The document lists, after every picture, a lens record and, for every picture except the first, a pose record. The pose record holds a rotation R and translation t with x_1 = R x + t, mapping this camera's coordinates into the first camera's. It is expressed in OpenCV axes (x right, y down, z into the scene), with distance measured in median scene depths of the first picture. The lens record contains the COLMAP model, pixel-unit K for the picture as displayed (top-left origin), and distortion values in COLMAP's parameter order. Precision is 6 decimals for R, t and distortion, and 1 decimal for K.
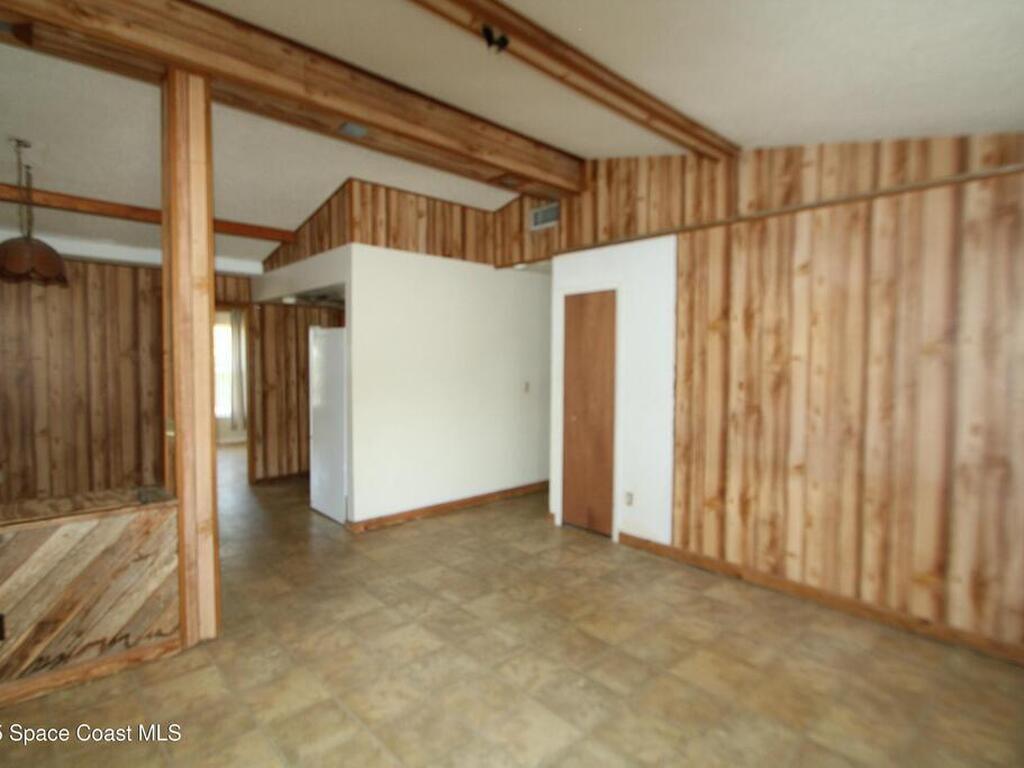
lens RADIAL K [[535.3, 0, 523.4], [0, 535.3, 380.1], [0, 0, 1]] dist [-0.010482, -0.005299]
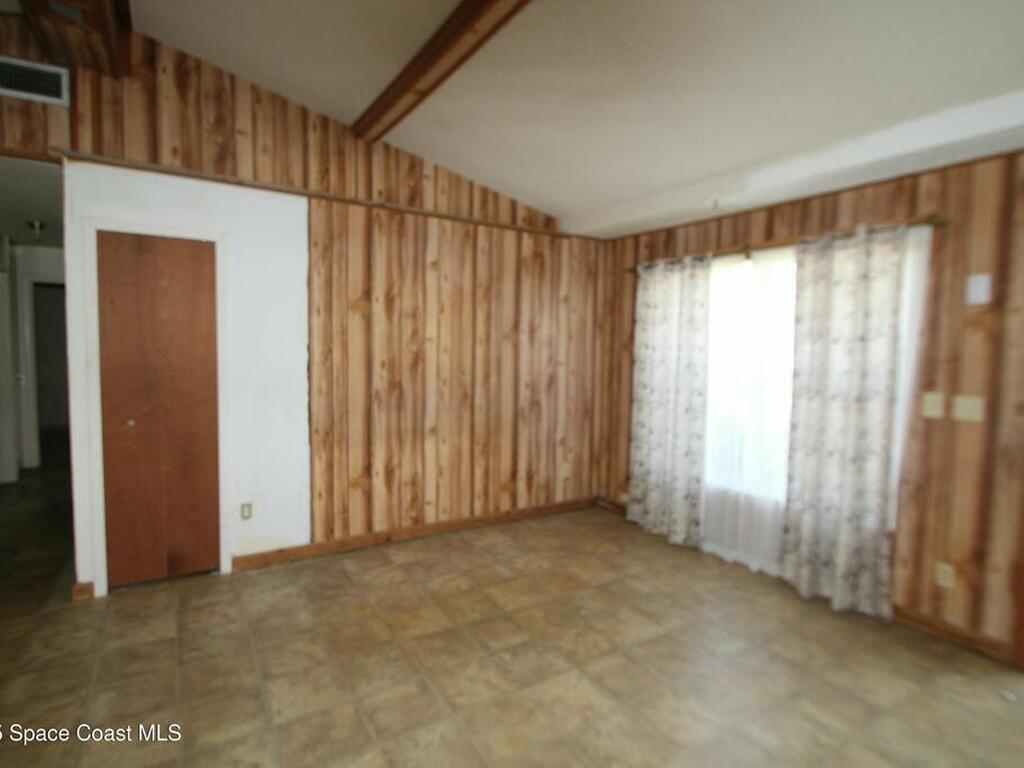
lens RADIAL K [[528.9, 0, 535.8], [0, 528.9, 381.5], [0, 0, 1]] dist [-0.015518, -0.005204]
pose [[0.180407, -0.067678, 0.981261, -0.692071], [0.014041, 0.997706, 0.066231, -0.025561], [-0.983492, 0.001830, 0.180943, 0.618747]]
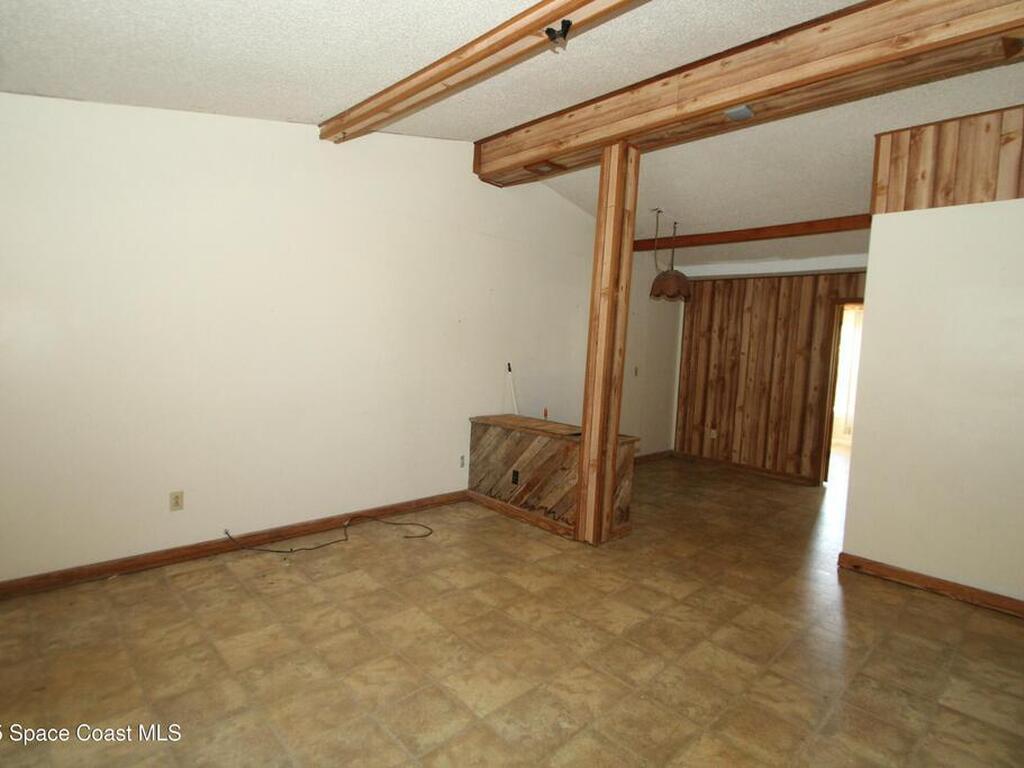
lens RADIAL K [[535.3, 0, 525.1], [0, 535.3, 381.4], [0, 0, 1]] dist [-0.010482, -0.005299]
pose [[0.005608, 0.064326, -0.997913, 0.746763], [-0.082336, 0.994570, 0.063647, -0.018371], [0.996589, 0.081807, 0.010874, 0.719022]]
